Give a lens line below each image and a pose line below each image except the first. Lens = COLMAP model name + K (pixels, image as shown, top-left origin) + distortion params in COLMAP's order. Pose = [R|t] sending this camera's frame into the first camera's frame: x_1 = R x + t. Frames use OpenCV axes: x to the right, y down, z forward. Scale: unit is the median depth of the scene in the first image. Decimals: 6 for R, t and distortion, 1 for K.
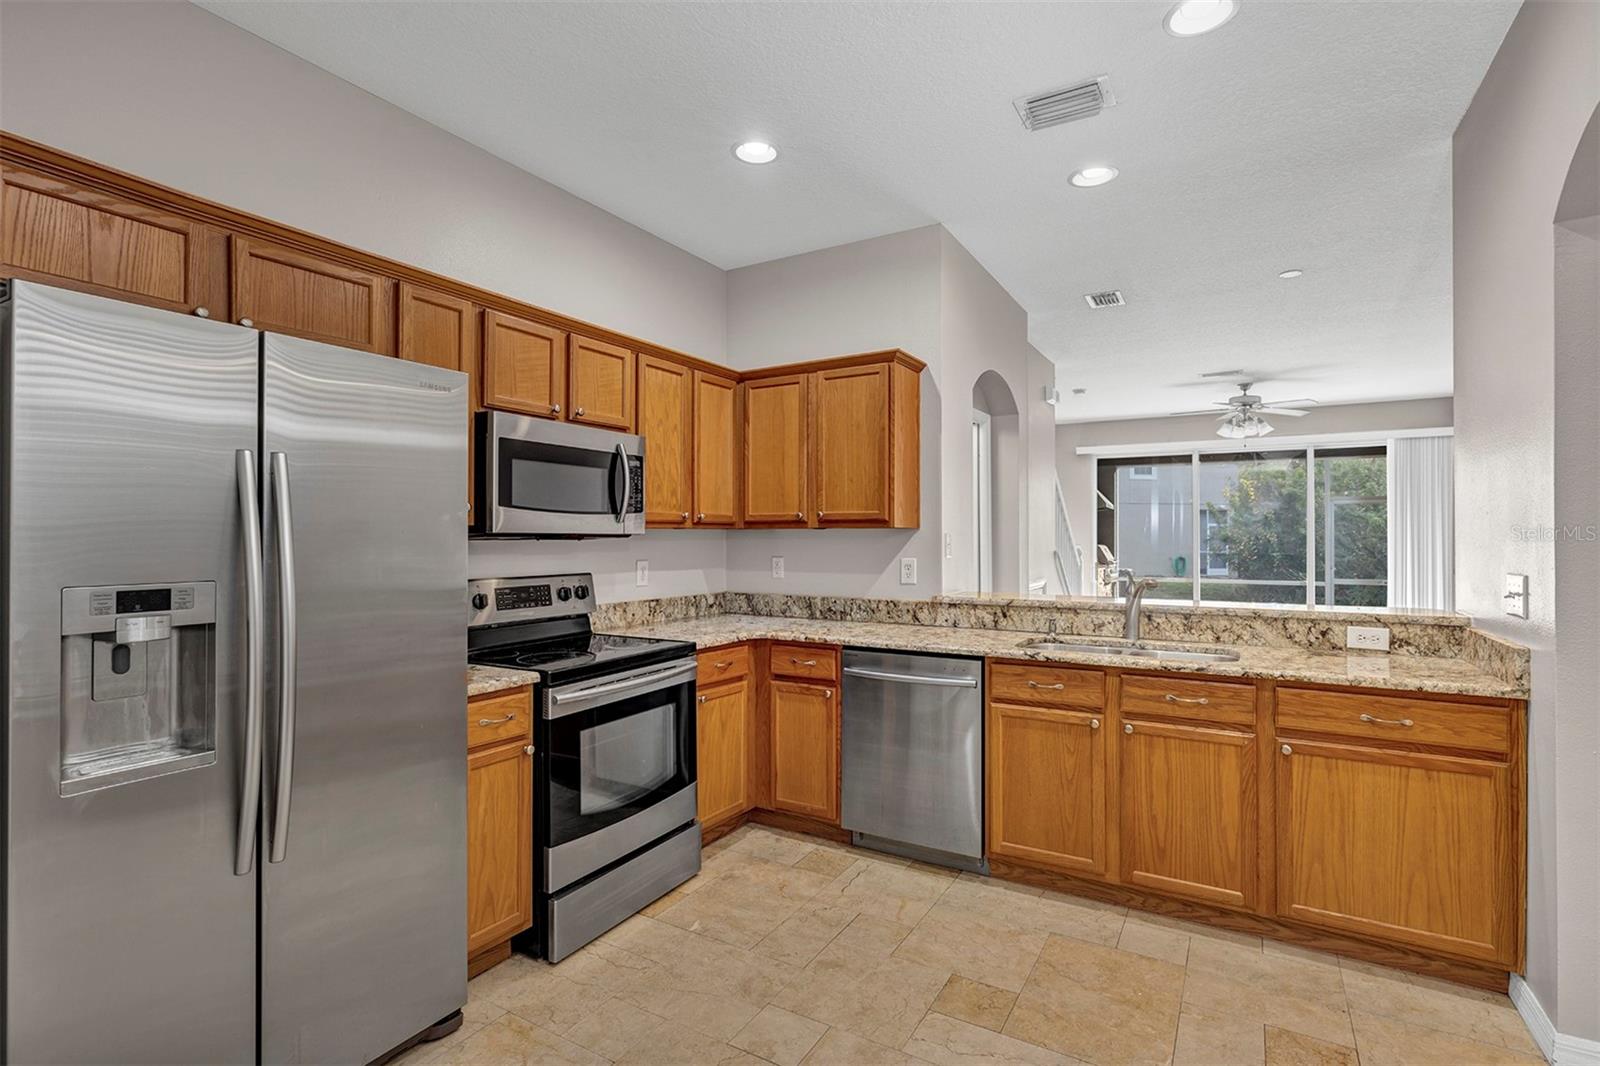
lens RADIAL K [[764.6, 0, 782.9], [0, 764.6, 528.7], [0, 0, 1]] dist [-0.008128, 0.003050]
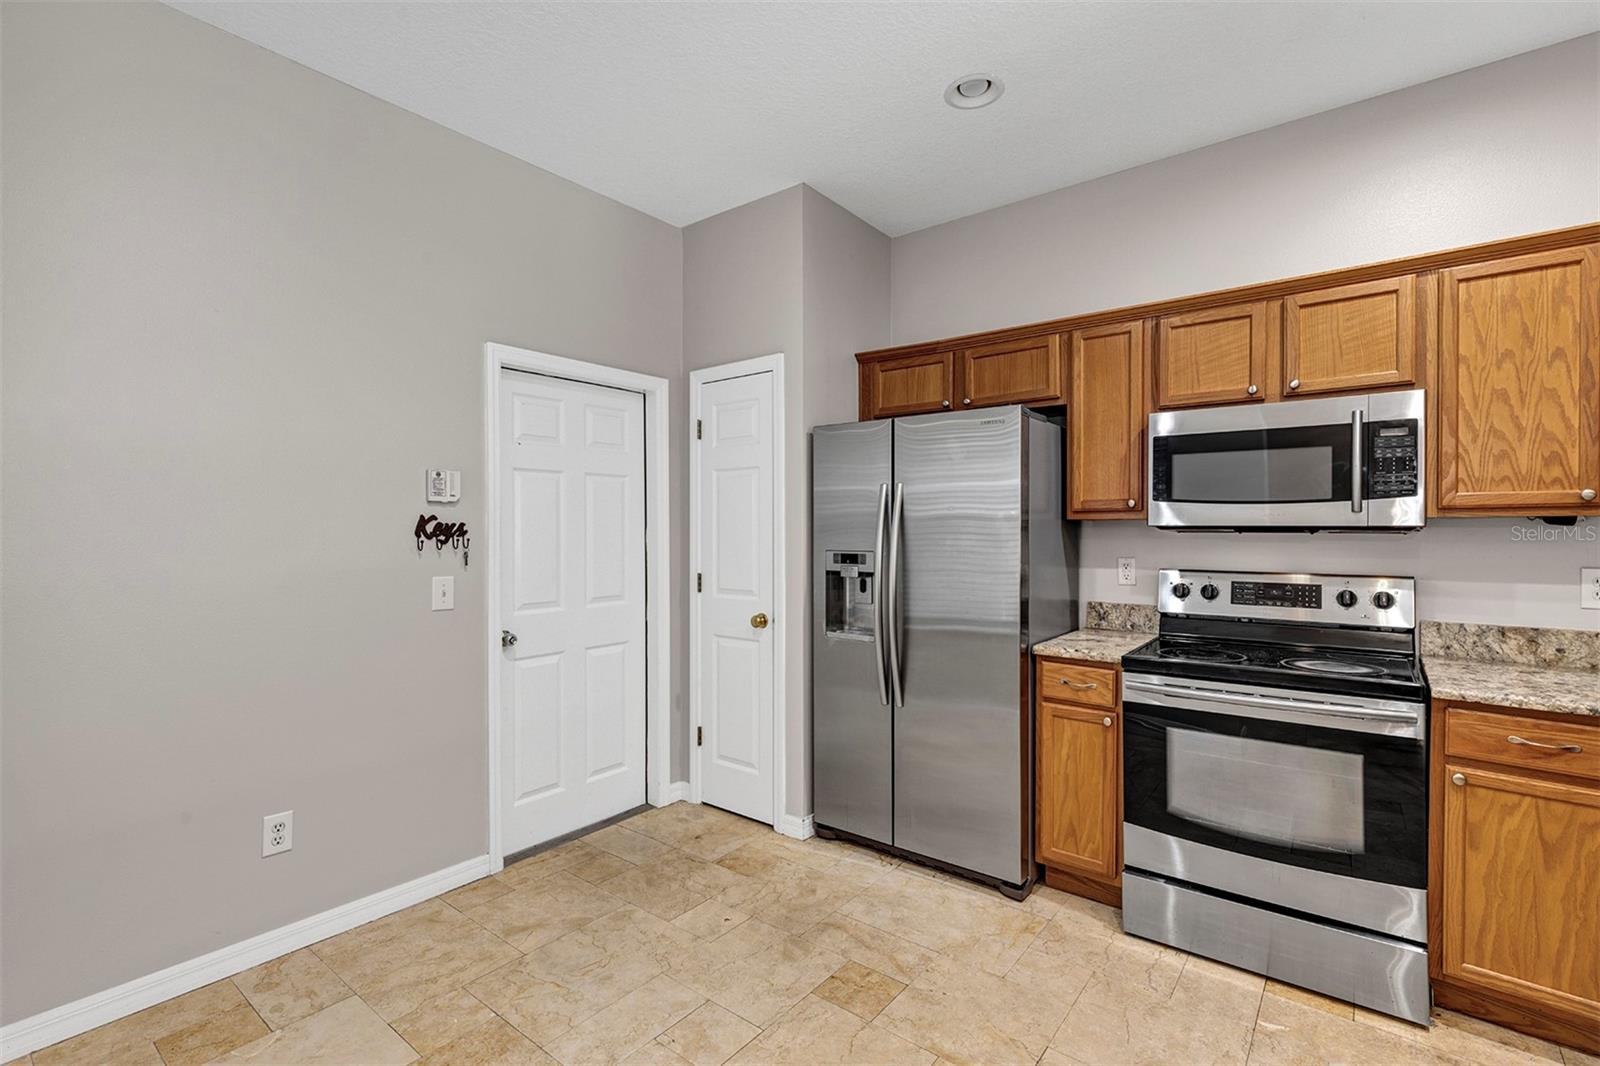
lens RADIAL K [[731.3, 0, 792.3], [0, 731.3, 524.5], [0, 0, 1]] dist [0.008640, 0.000324]
pose [[-0.122436, -0.003689, -0.992470, 0.582530], [0.010573, 0.999932, -0.005021, 0.002547], [0.992420, -0.011108, -0.122389, 0.504893]]
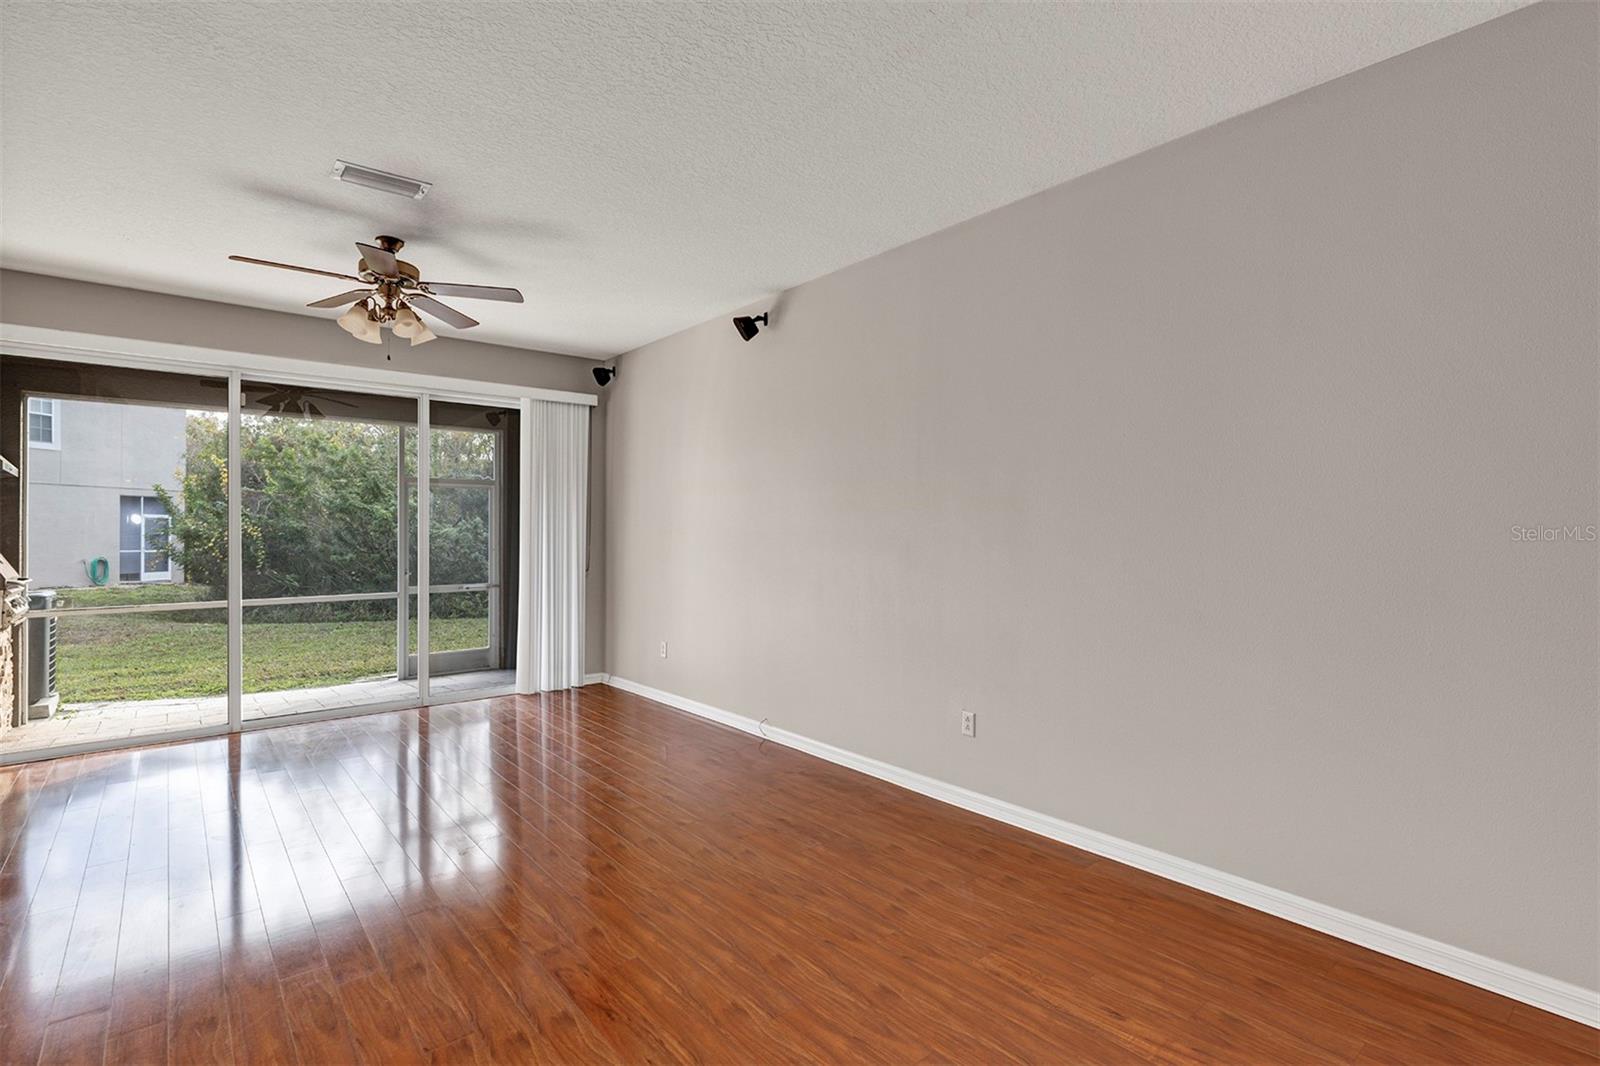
lens RADIAL K [[764.6, 0, 807.4], [0, 764.6, 527.8], [0, 0, 1]] dist [-0.008128, 0.003050]
pose [[0.314325, -0.001301, 0.949314, 0.459794], [-0.005304, 0.999981, 0.003126, 0.016223], [-0.949301, -0.006018, 0.314312, 1.316026]]
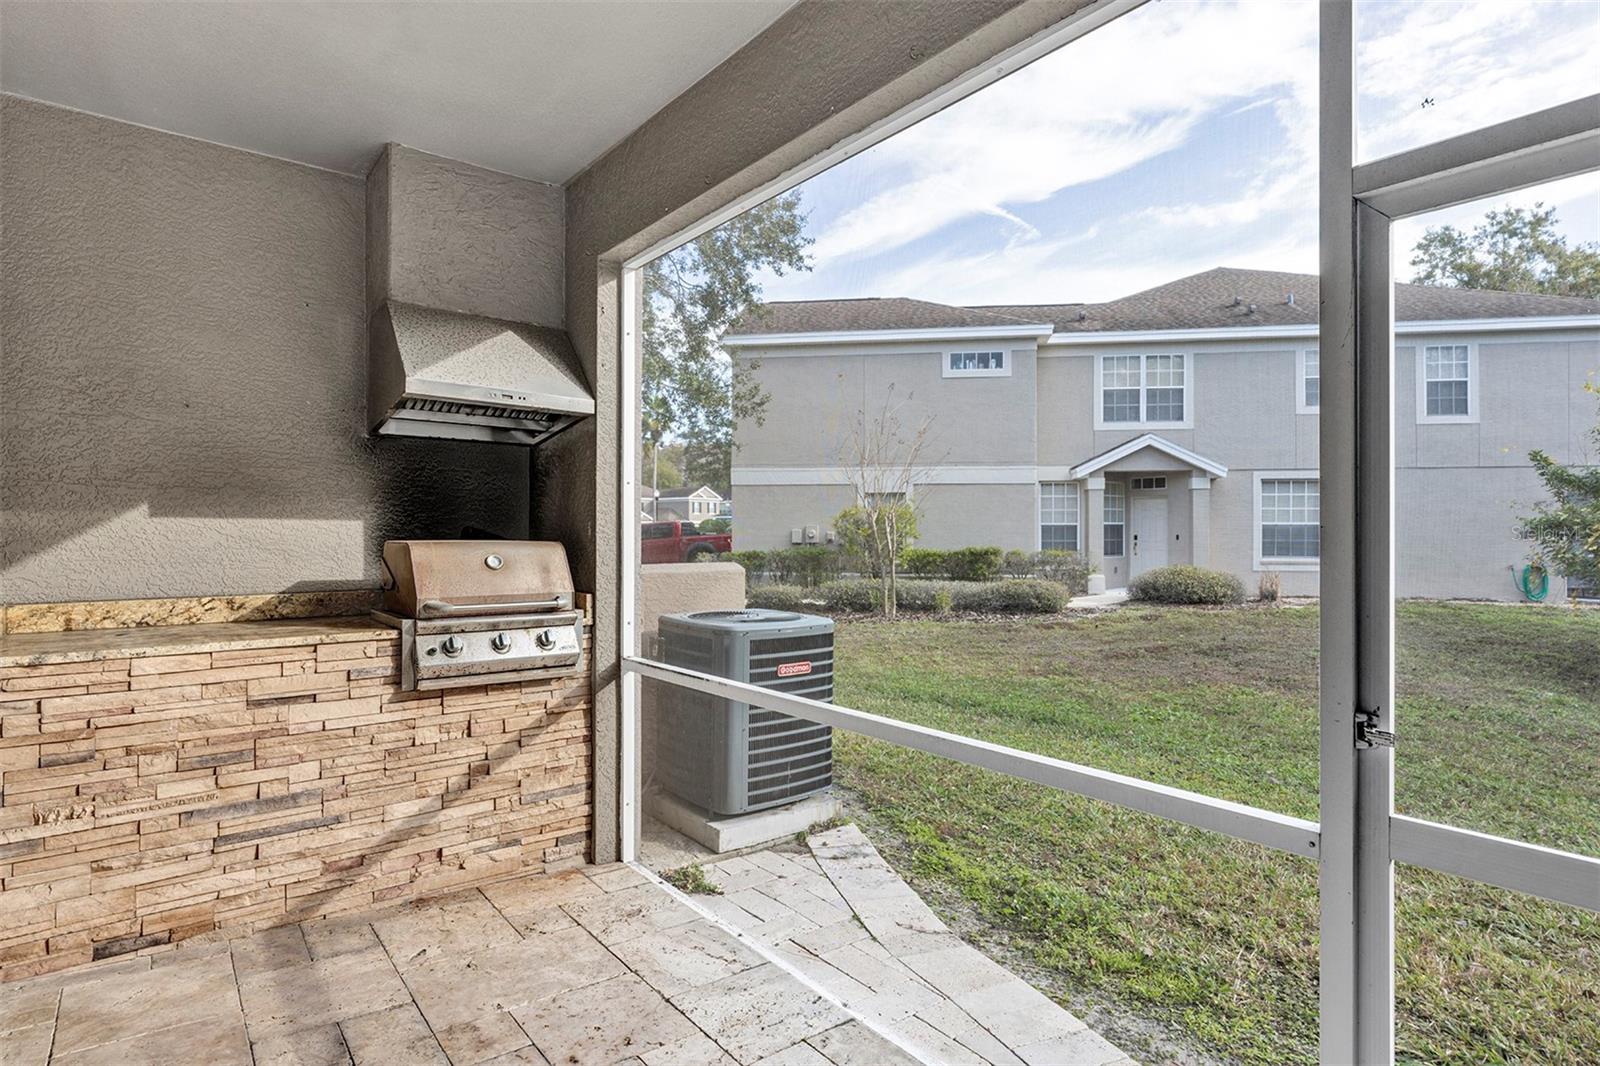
lens RADIAL K [[828.4, 0, 793.0], [0, 828.4, 529.7], [0, 0, 1]] dist [0.004270, -0.000555]
pose [[0.940499, -0.003754, -0.339774, 2.239291], [0.006094, 0.999964, 0.005820, 0.057500], [0.339741, -0.007544, 0.940489, 2.747835]]
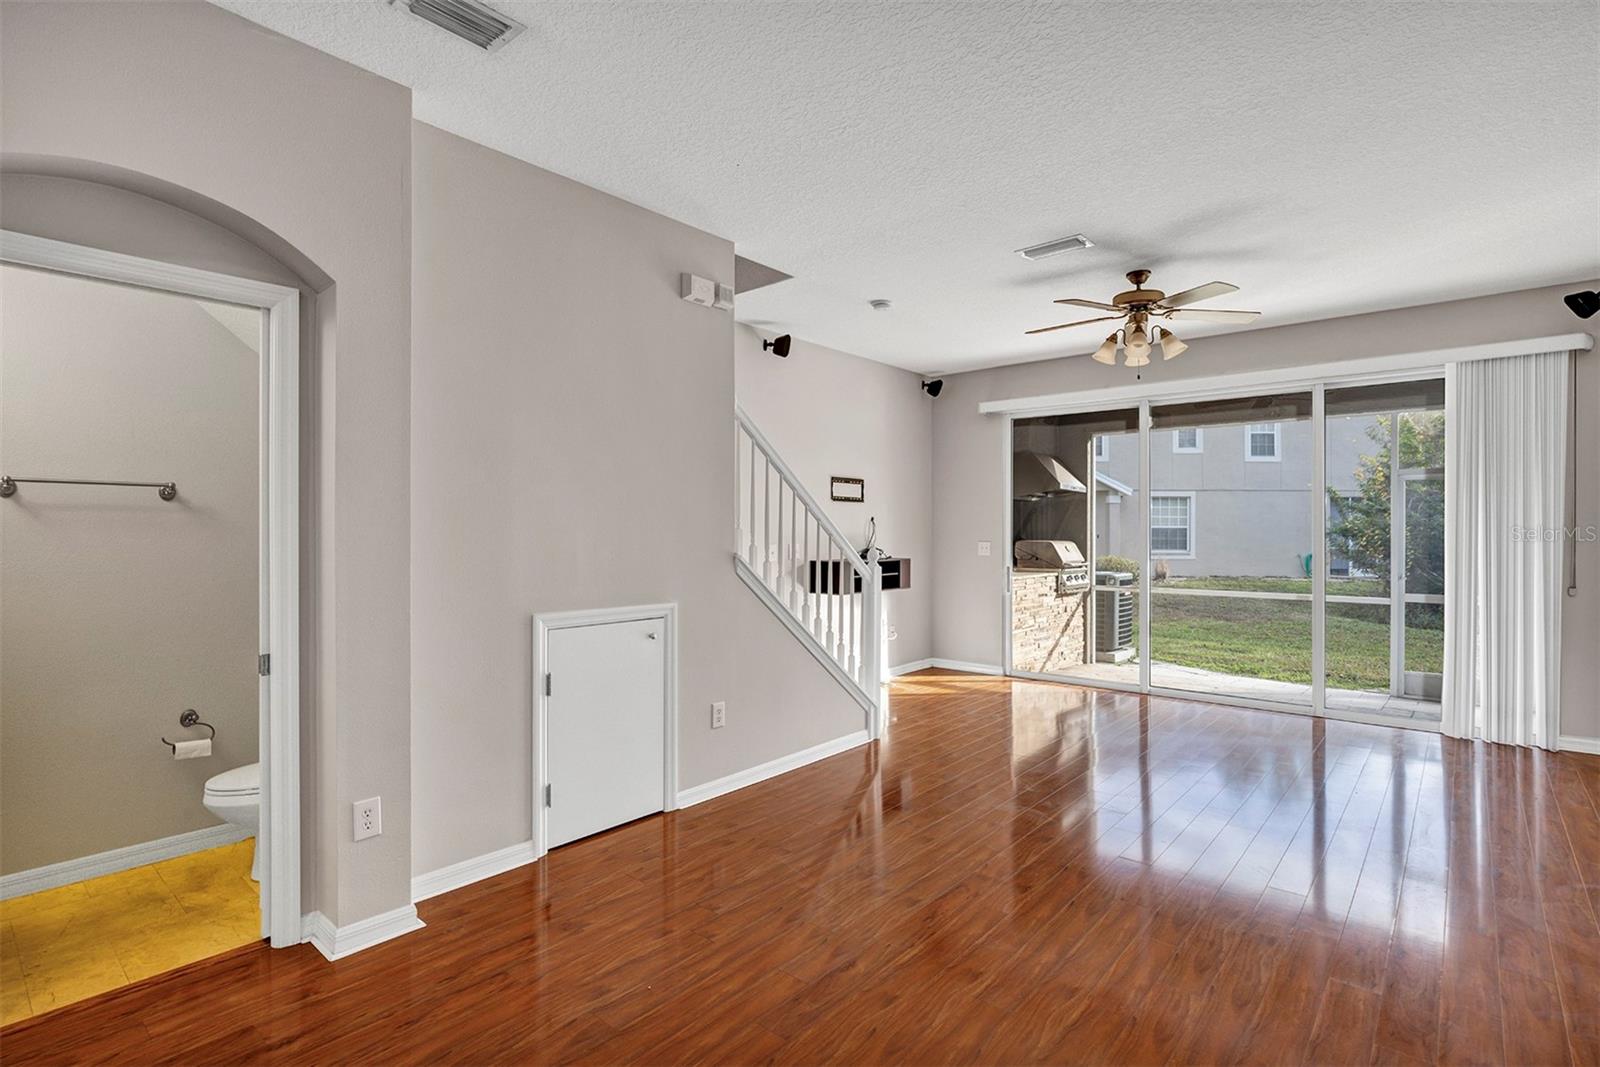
lens RADIAL K [[783.8, 0, 798.9], [0, 783.8, 534.1], [0, 0, 1]] dist [0.002591, -0.001294]
pose [[0.987957, -0.003245, -0.154698, 1.033465], [0.005392, 0.999895, 0.013465, 0.012436], [0.154638, -0.014137, 0.987870, 0.822986]]
